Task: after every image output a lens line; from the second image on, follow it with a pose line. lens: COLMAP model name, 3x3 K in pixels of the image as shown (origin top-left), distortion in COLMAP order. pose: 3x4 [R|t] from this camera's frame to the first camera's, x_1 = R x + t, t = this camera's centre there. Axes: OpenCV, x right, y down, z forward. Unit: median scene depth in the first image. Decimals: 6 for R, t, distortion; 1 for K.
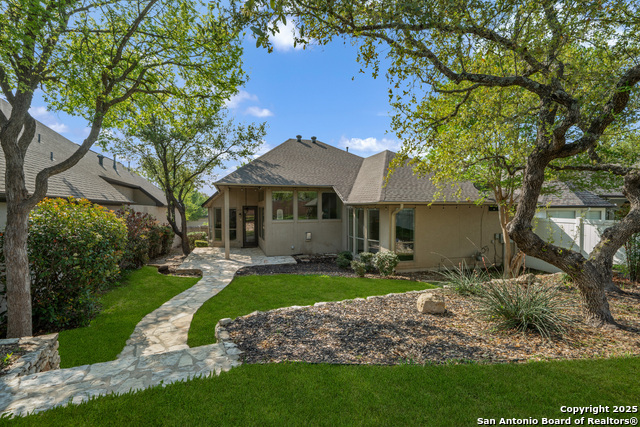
lens RADIAL K [[292.6, 0, 319.1], [0, 292.6, 215.3], [0, 0, 1]] dist [-0.002104, 0.000843]
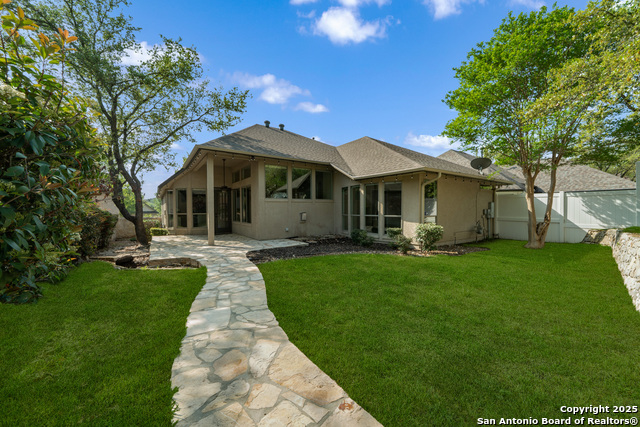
lens RADIAL K [[238.8, 0, 321.8], [0, 238.8, 213.2], [0, 0, 1]] dist [-0.003960, 0.000230]
pose [[0.954418, -0.006736, 0.298397, -0.207699], [0.007160, 0.999974, -0.000329, 0.060985], [-0.298387, 0.002451, 0.954442, 0.270900]]
